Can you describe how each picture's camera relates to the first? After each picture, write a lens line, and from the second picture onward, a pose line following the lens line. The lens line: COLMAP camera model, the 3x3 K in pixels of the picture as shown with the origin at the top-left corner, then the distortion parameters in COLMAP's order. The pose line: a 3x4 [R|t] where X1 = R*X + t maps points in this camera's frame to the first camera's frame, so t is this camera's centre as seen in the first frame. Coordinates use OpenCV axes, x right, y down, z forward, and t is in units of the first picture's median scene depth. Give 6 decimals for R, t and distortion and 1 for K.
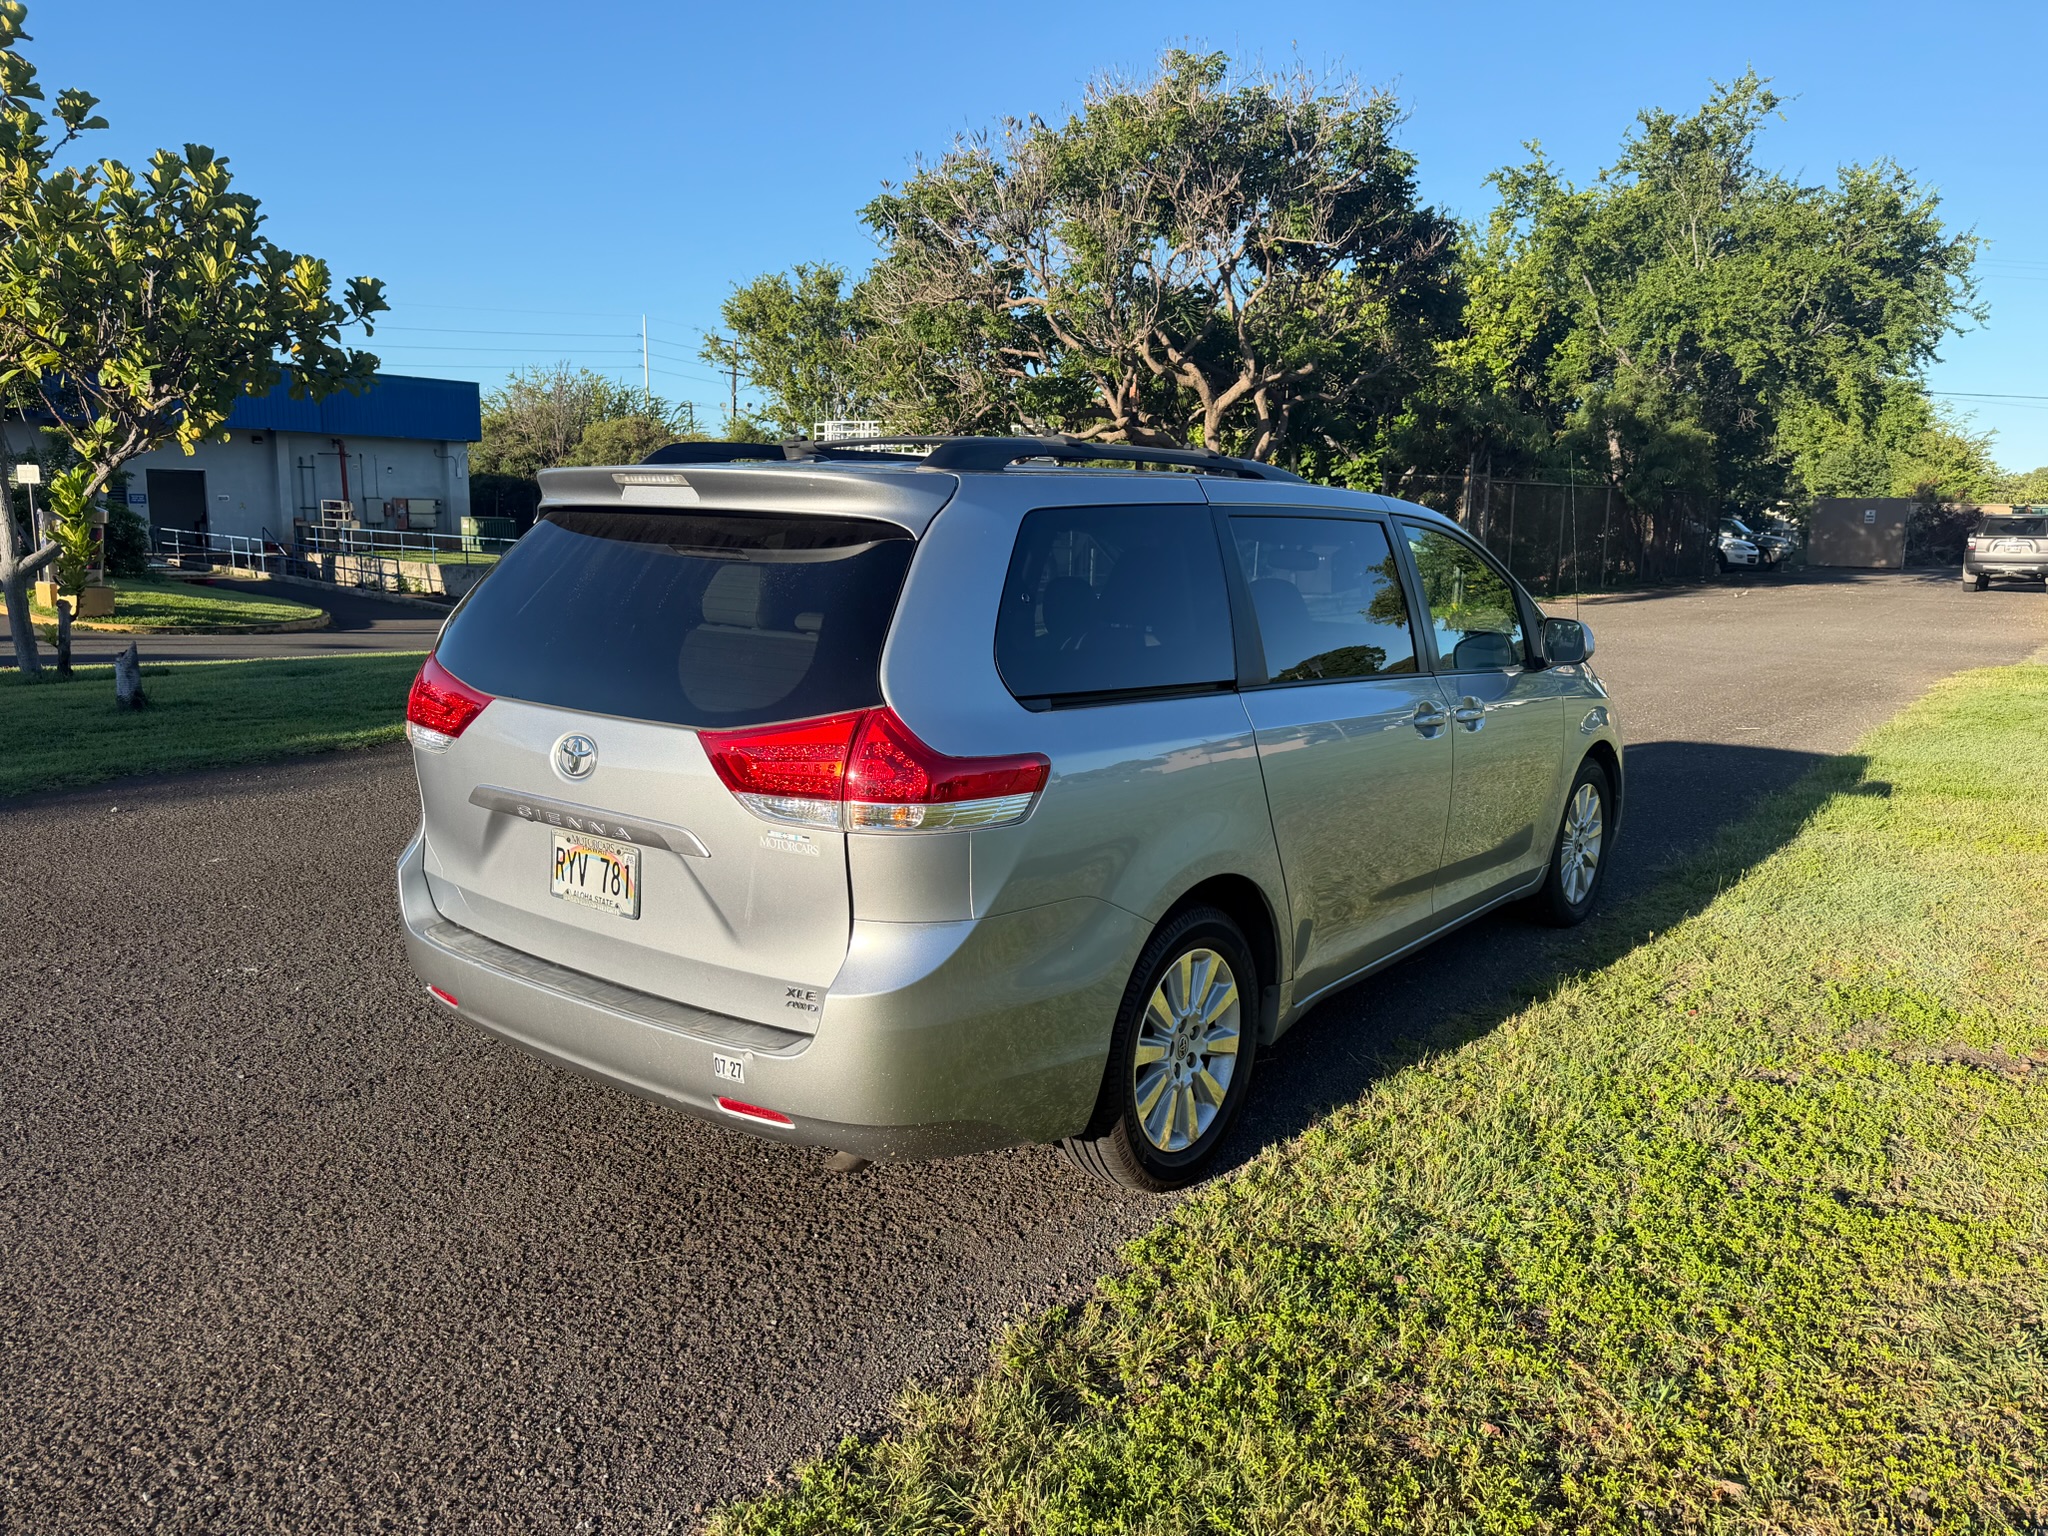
lens RADIAL K [[1499.8, 0, 1024.9], [0, 1499.8, 767.5], [0, 0, 1]] dist [-0.004741, -0.016219]
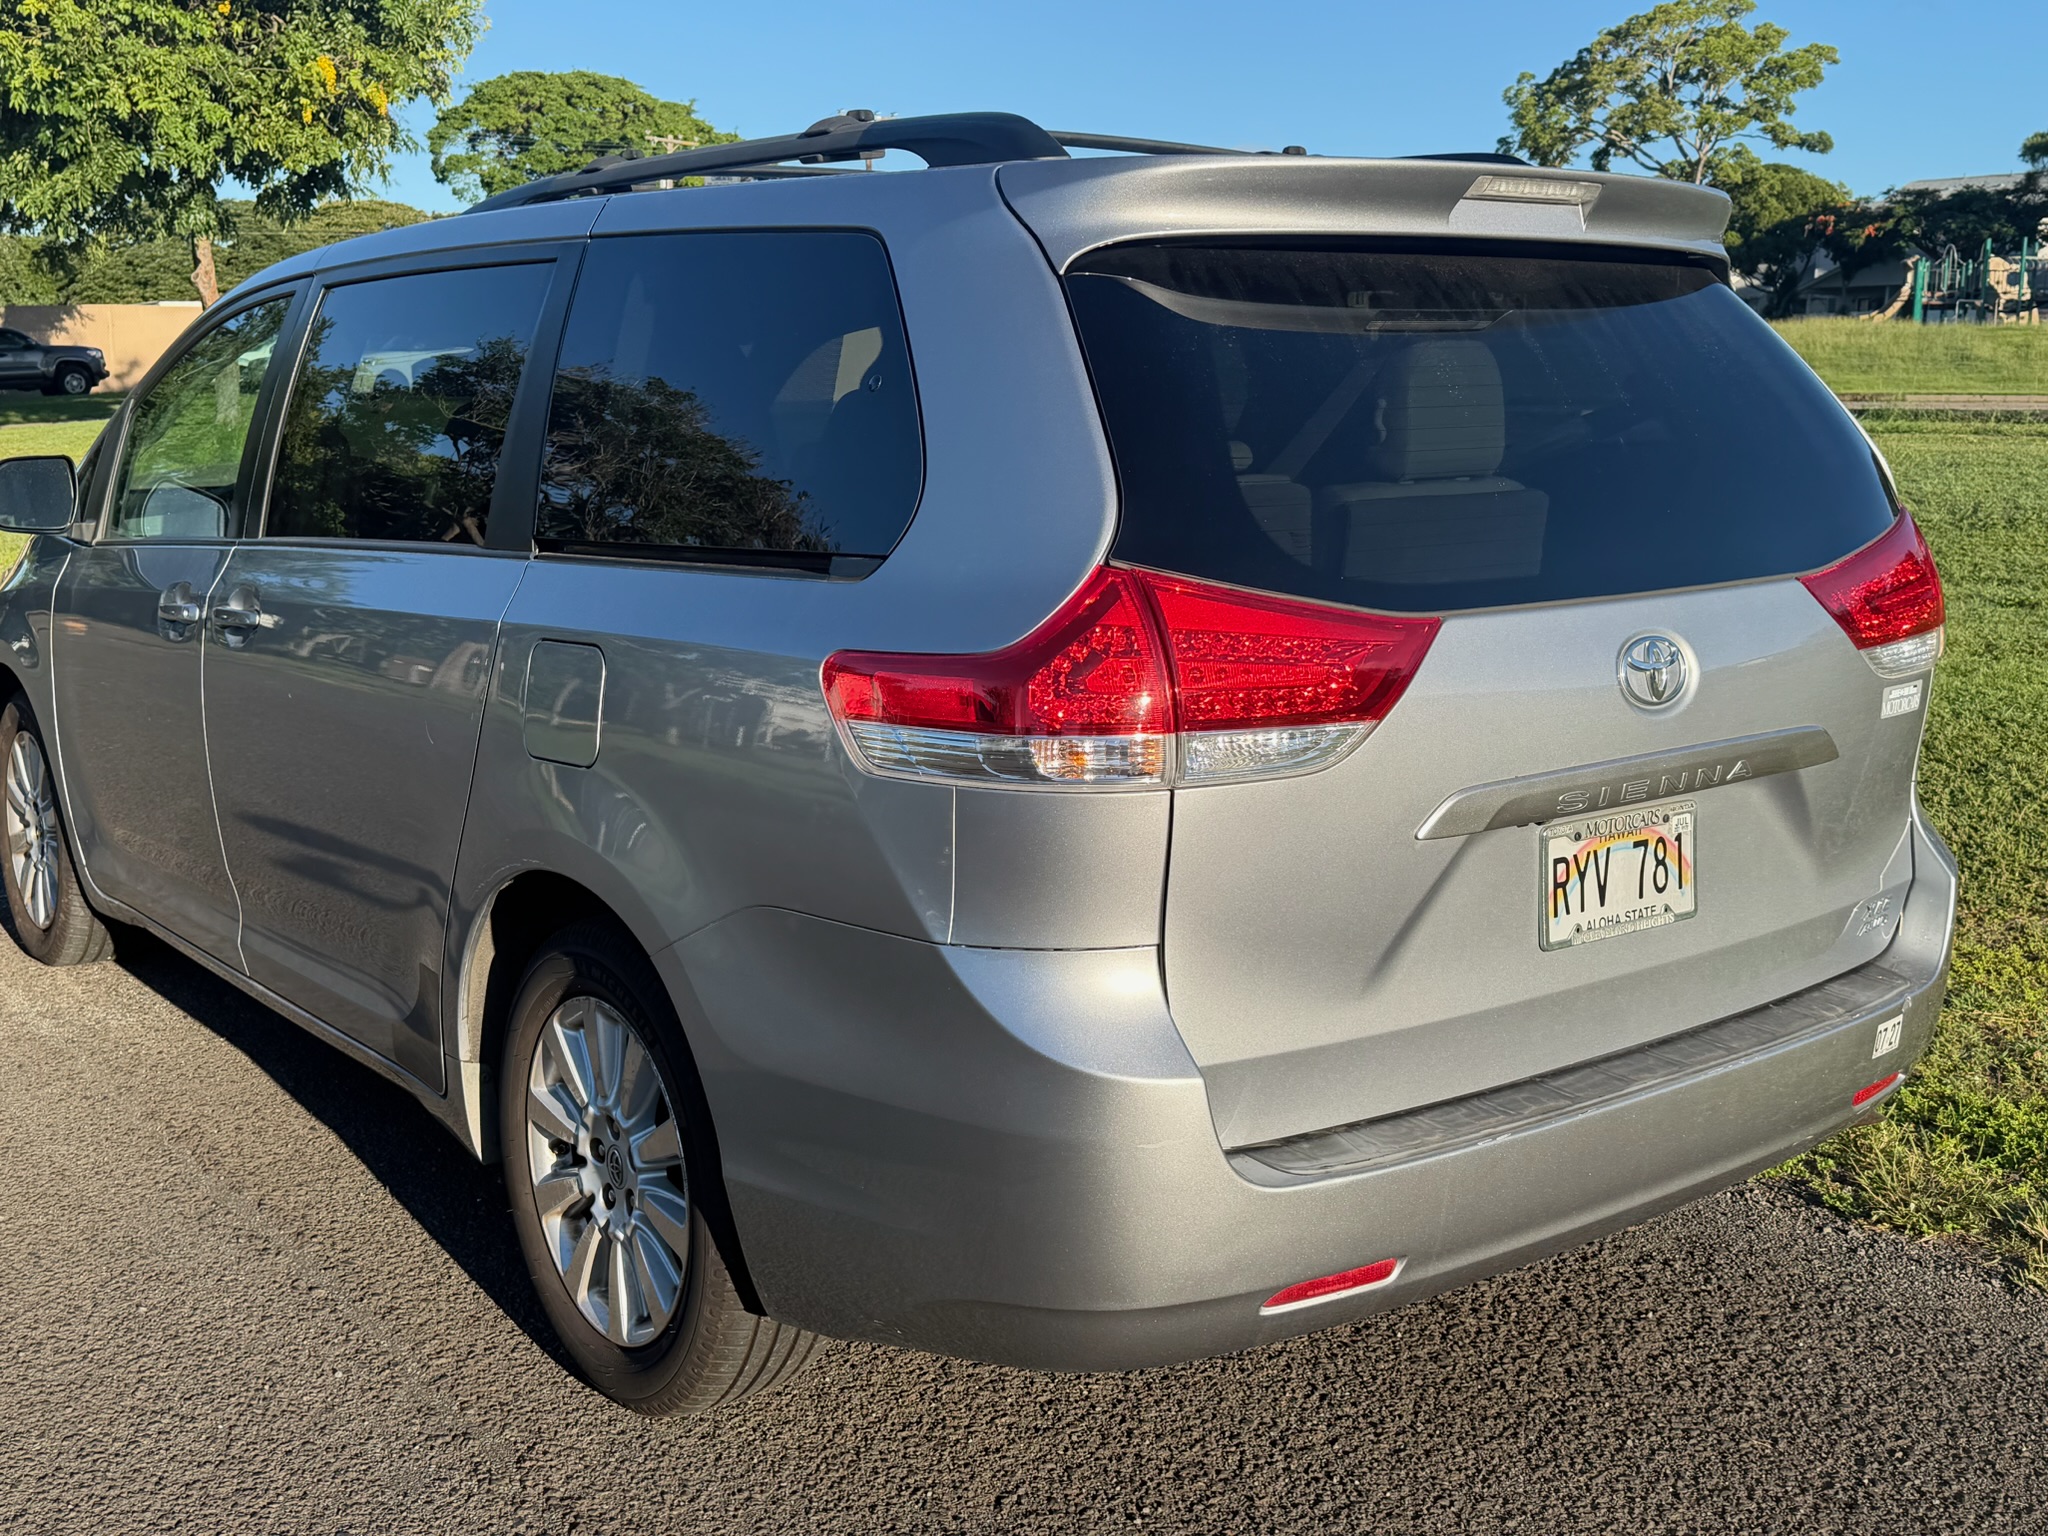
lens RADIAL K [[2242.4, 0, 1022.9], [0, 2242.4, 763.0], [0, 0, 1]] dist [0.033711, 0.000000]
pose [[0.277354, -0.200119, 0.939695, -1.148967], [0.171228, 0.972705, 0.156611, -0.145717], [-0.945387, 0.117465, 0.304049, 0.941051]]
